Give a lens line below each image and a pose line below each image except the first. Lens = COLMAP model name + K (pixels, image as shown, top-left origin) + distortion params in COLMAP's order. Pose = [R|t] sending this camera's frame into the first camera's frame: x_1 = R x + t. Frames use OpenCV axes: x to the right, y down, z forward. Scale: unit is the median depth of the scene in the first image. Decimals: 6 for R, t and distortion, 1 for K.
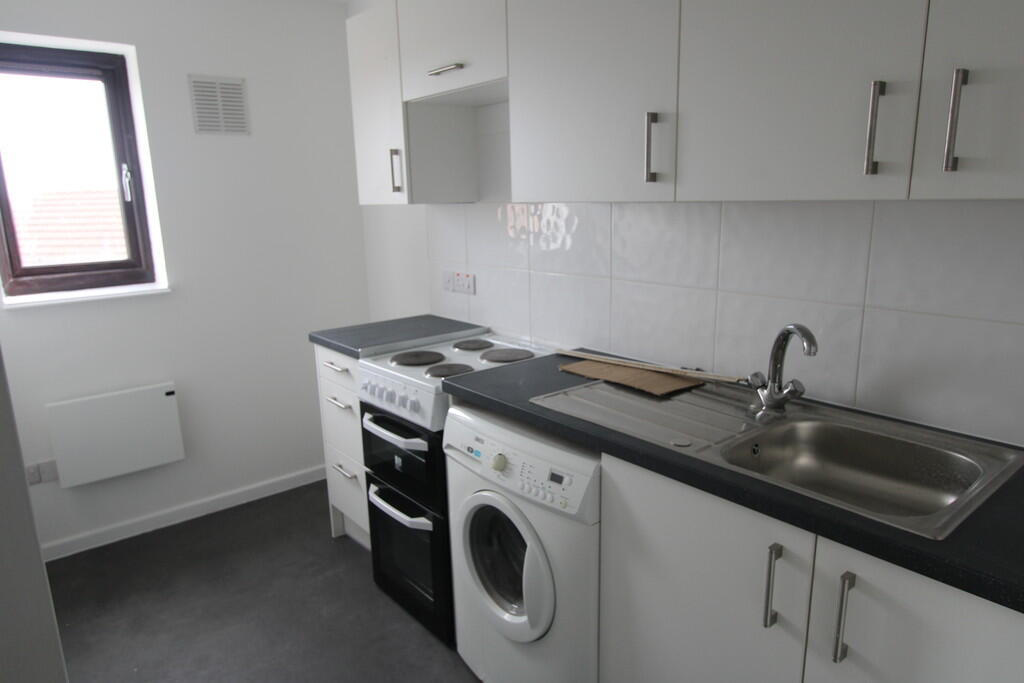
lens RADIAL K [[660.3, 0, 509.6], [0, 660.3, 348.0], [0, 0, 1]] dist [-0.024753, 0.017481]
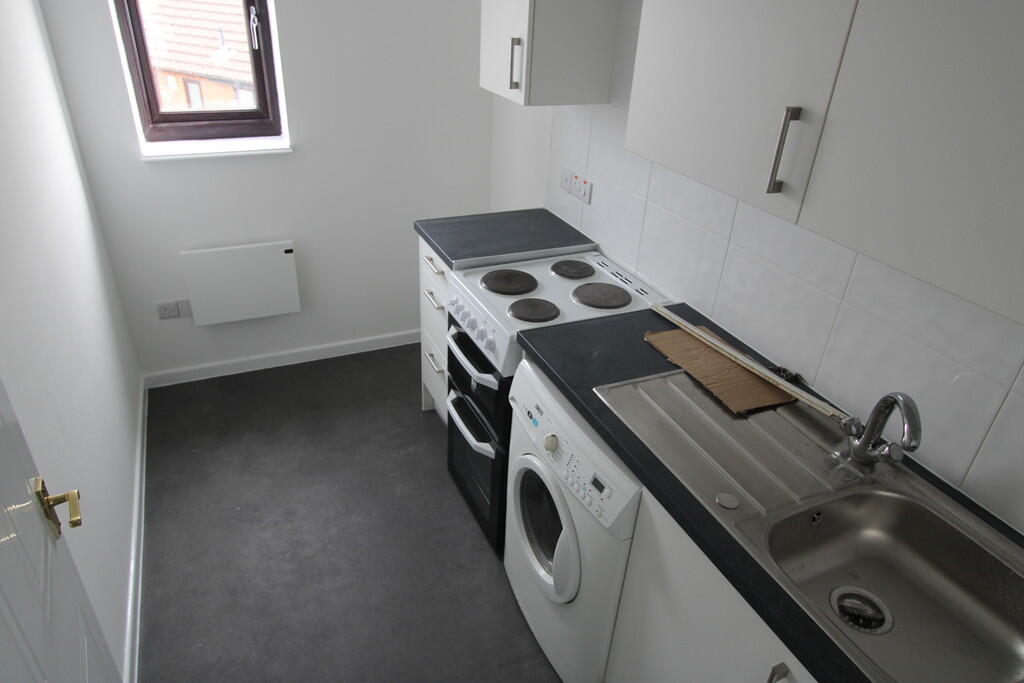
lens RADIAL K [[660.3, 0, 511.1], [0, 660.3, 342.6], [0, 0, 1]] dist [-0.024753, 0.017481]
pose [[0.962758, 0.191489, -0.190863, 0.061402], [-0.128126, 0.944789, 0.301591, -0.183445], [0.238076, -0.265905, 0.934138, 0.078182]]
